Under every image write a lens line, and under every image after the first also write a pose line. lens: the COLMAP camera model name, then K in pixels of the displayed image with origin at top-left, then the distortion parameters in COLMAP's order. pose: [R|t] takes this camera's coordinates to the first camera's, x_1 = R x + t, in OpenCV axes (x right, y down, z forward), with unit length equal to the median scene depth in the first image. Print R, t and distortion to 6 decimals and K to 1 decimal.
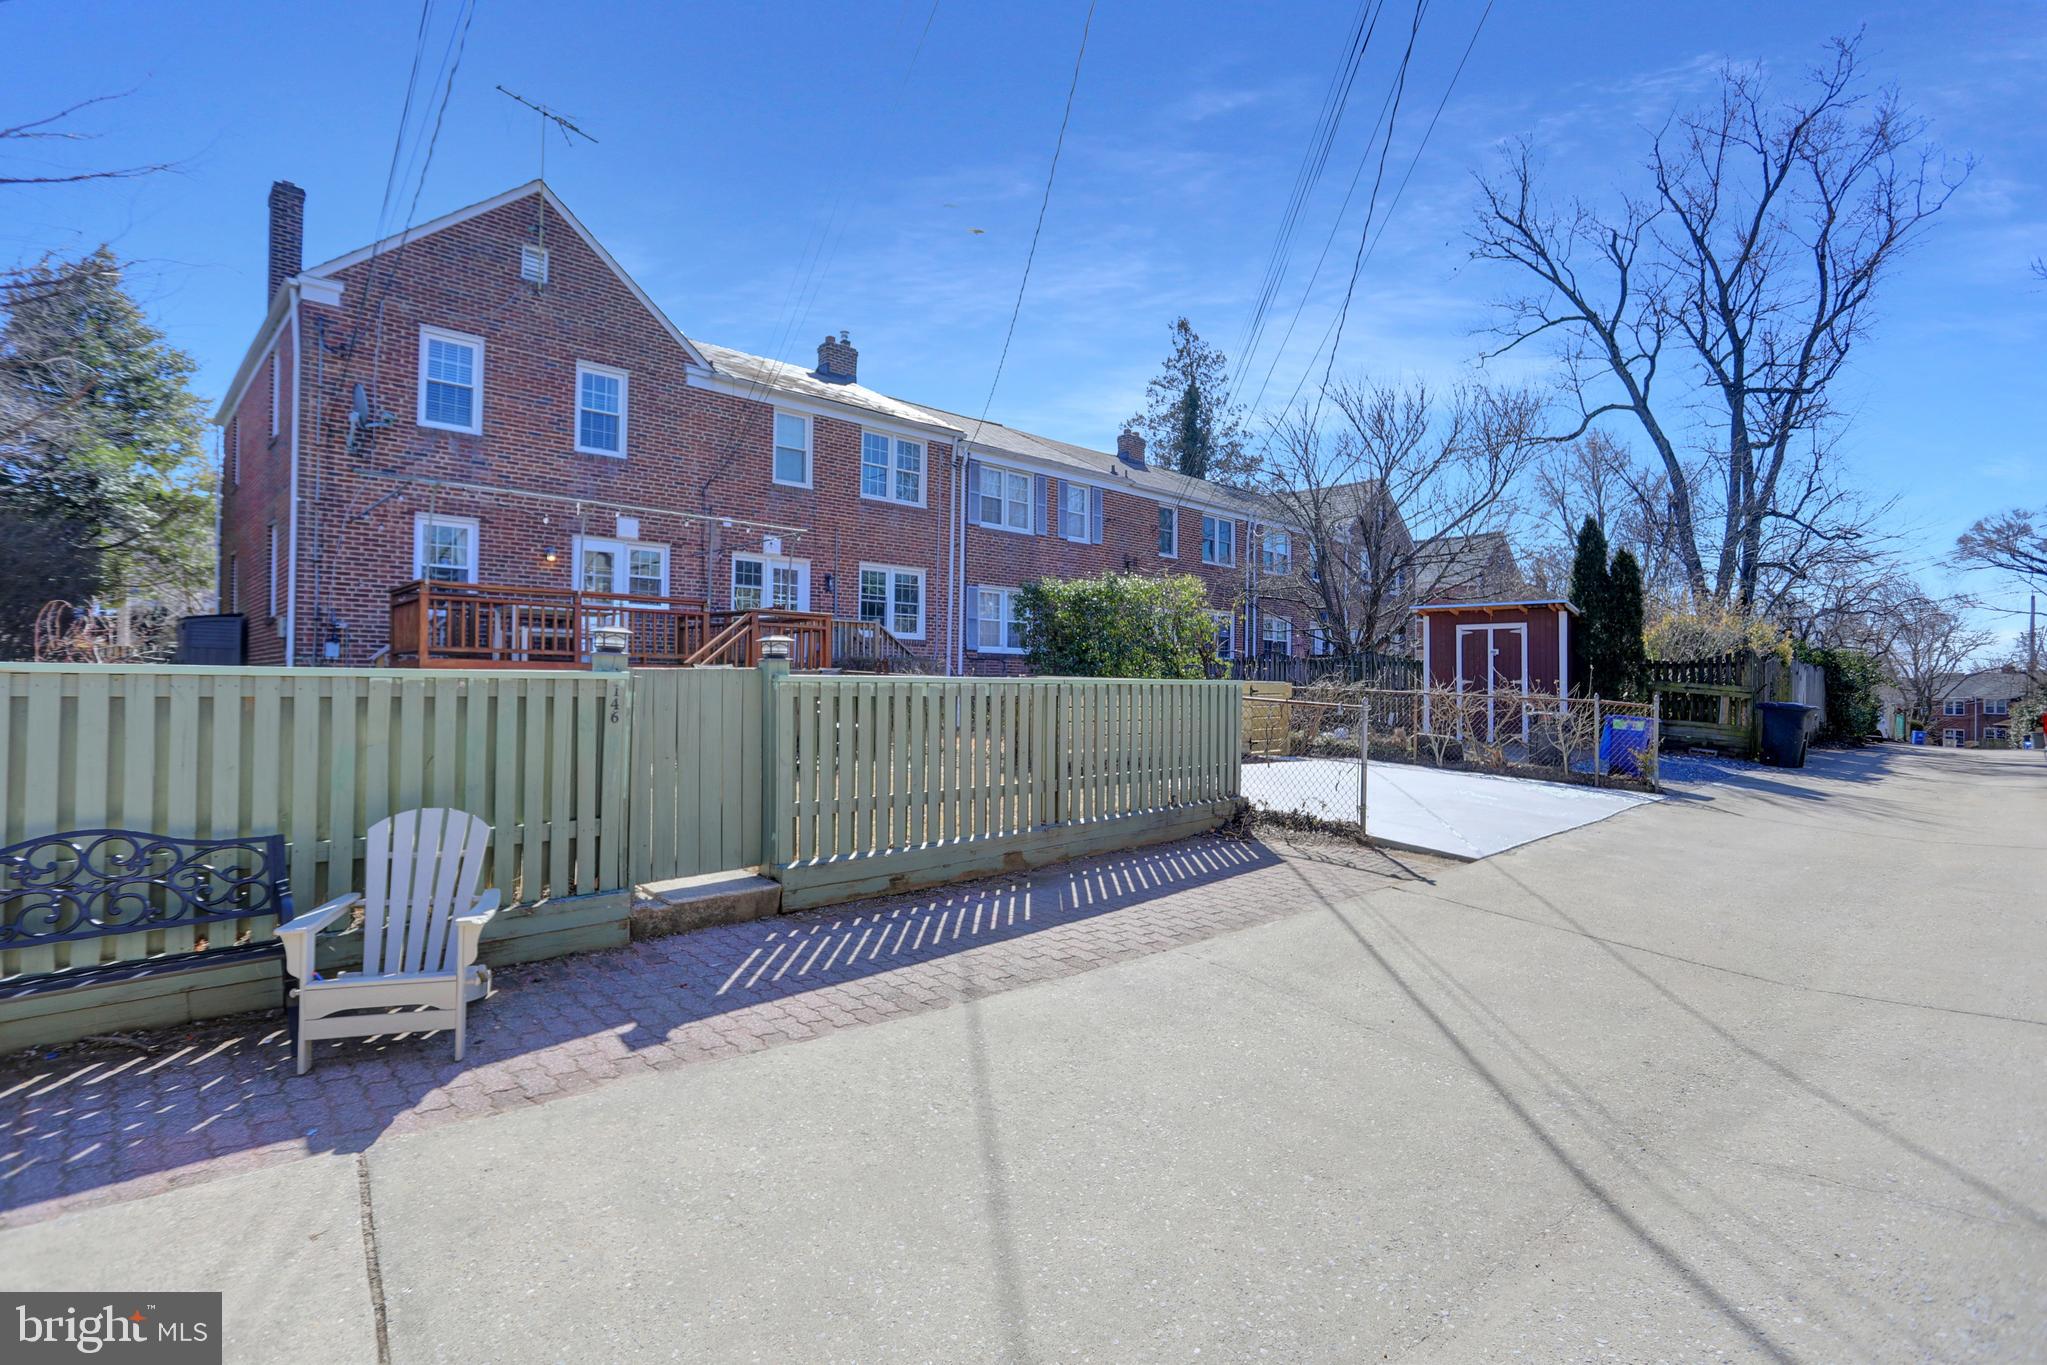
lens RADIAL K [[989.2, 0, 1023.5], [0, 989.2, 682.5], [0, 0, 1]] dist [-0.069787, 0.026516]
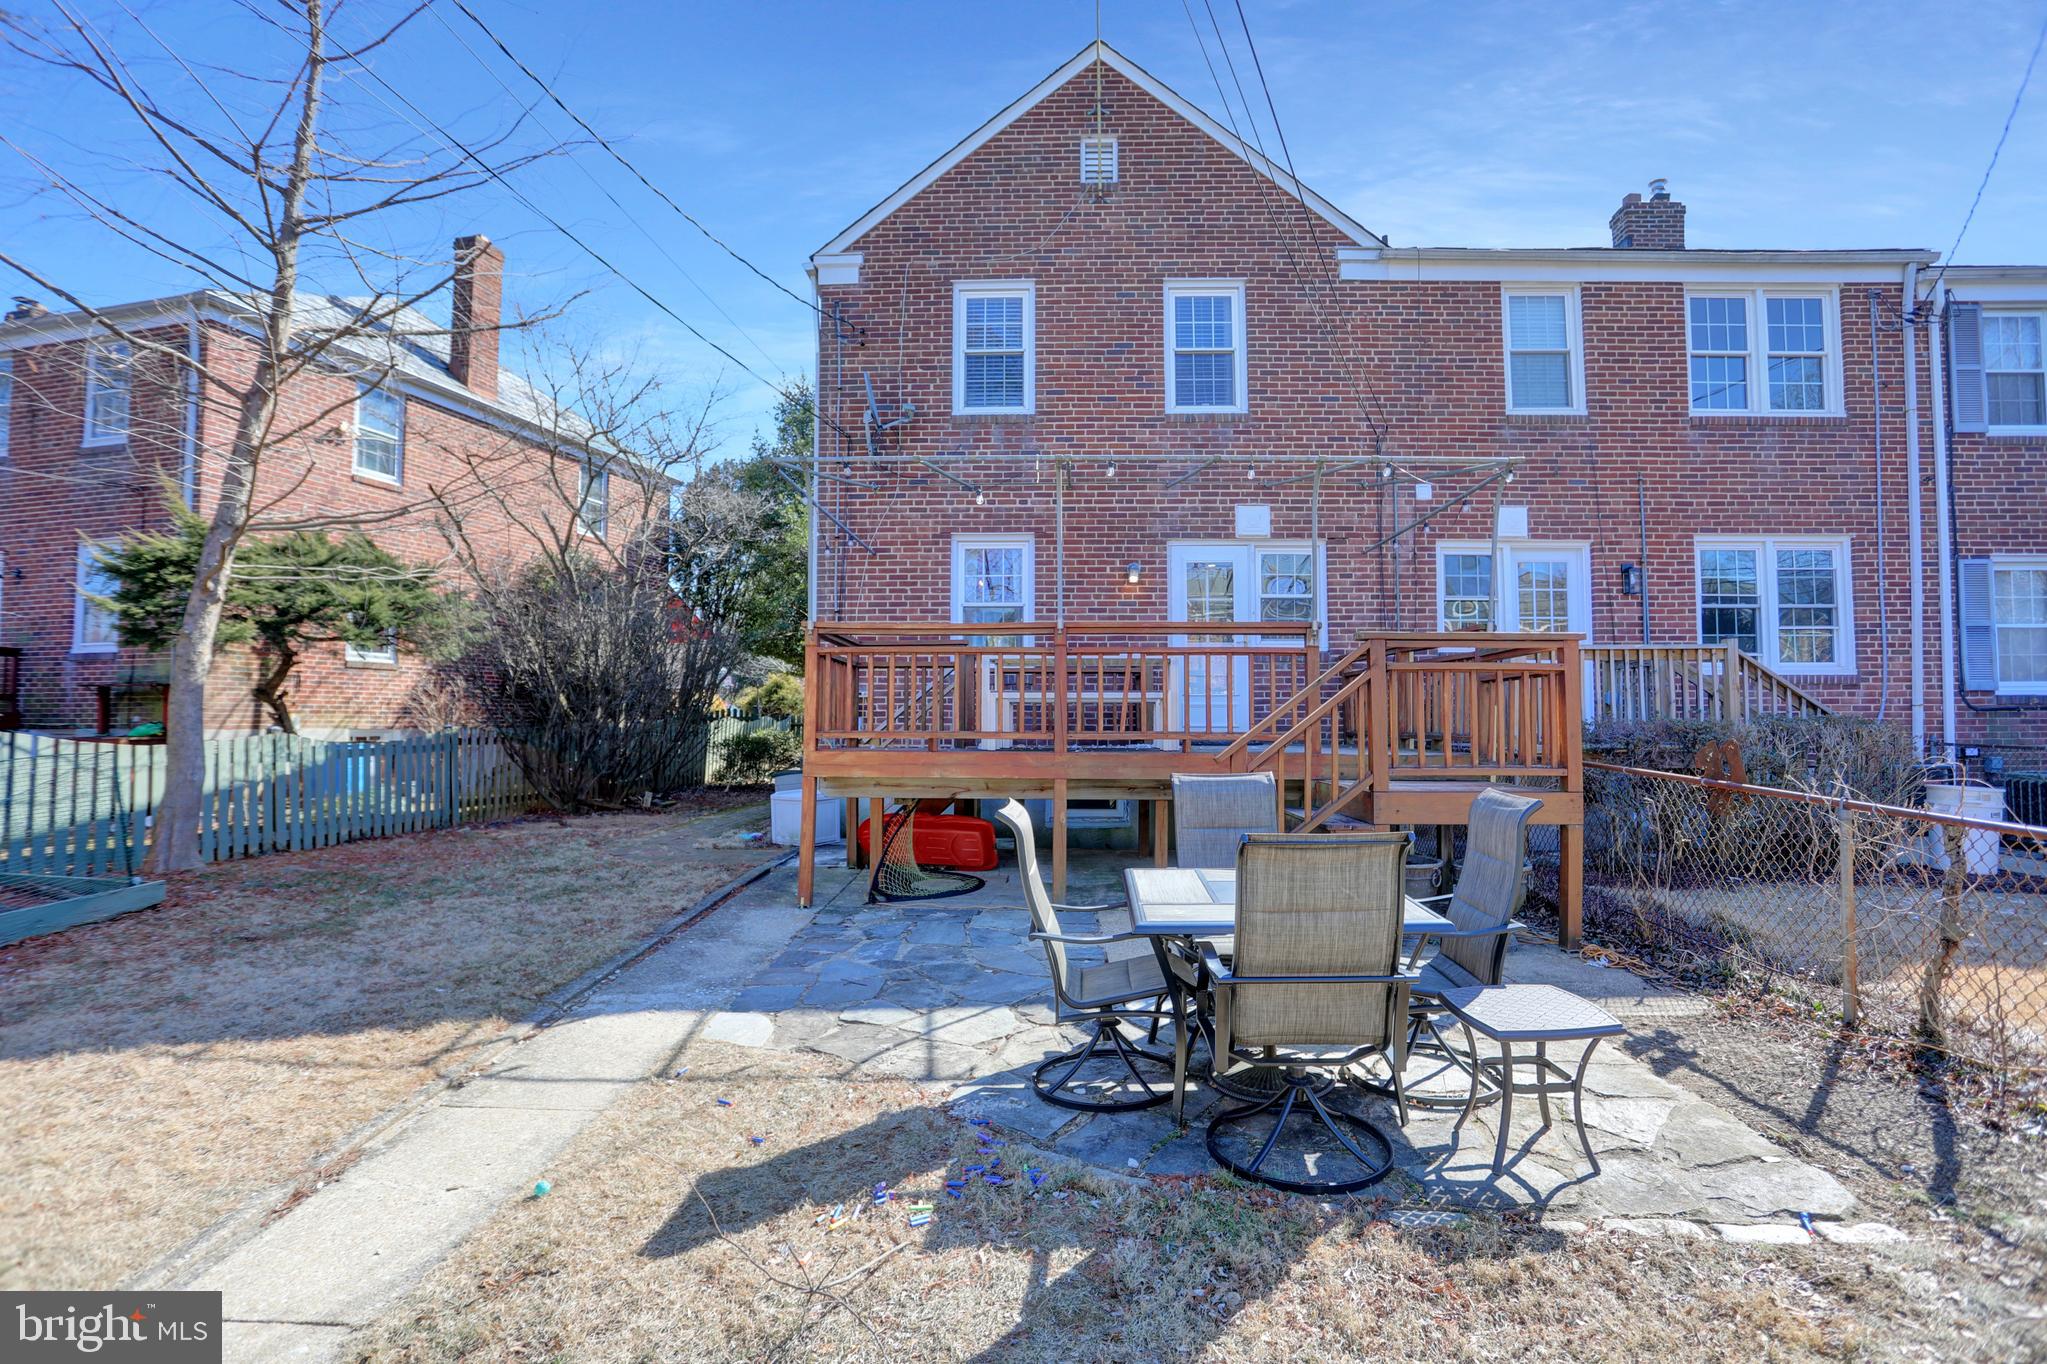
lens RADIAL K [[989.2, 0, 1023.5], [0, 989.2, 682.0], [0, 0, 1]] dist [-0.069787, 0.026516]
pose [[0.685428, -0.040146, -0.727033, -0.043910], [0.006832, 0.998790, -0.048711, -0.021825], [0.728108, 0.028420, 0.684873, 0.416756]]
